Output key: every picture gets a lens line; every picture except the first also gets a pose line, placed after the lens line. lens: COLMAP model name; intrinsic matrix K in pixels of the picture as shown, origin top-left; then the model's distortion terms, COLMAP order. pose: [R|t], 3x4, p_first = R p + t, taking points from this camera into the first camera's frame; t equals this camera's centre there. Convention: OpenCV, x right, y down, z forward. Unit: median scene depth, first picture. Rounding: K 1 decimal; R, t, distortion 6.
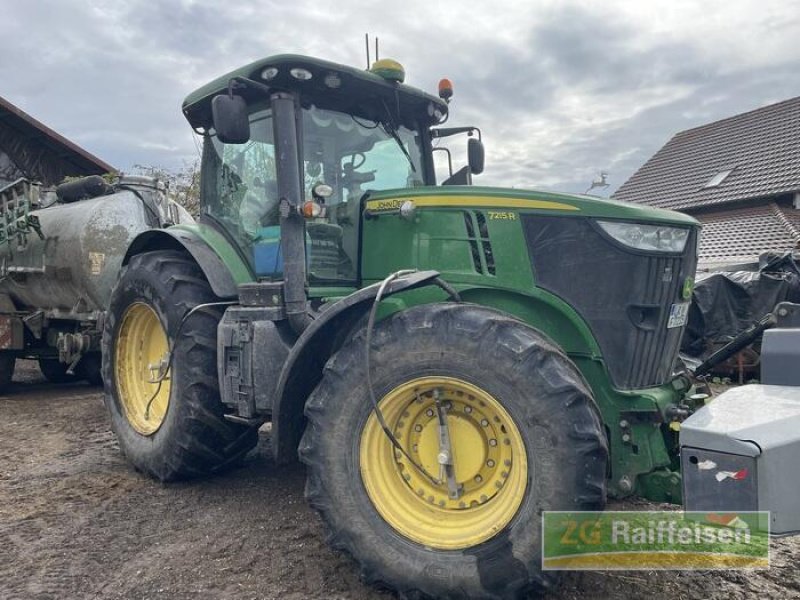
lens RADIAL K [[609.4, 0, 405.9], [0, 609.4, 296.5], [0, 0, 1]] dist [0.112565, -0.151148]
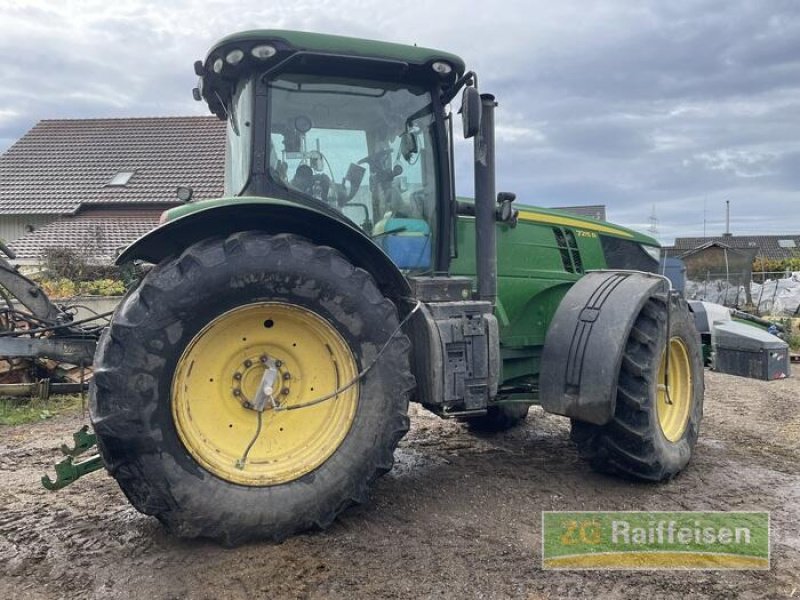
lens RADIAL K [[609.4, 0, 405.9], [0, 609.4, 296.5], [0, 0, 1]] dist [0.112565, -0.151148]
pose [[0.422921, -0.019221, 0.905963, -1.294493], [0.012881, 0.999802, 0.015199, -0.008088], [-0.906075, 0.005242, 0.423085, 0.709708]]
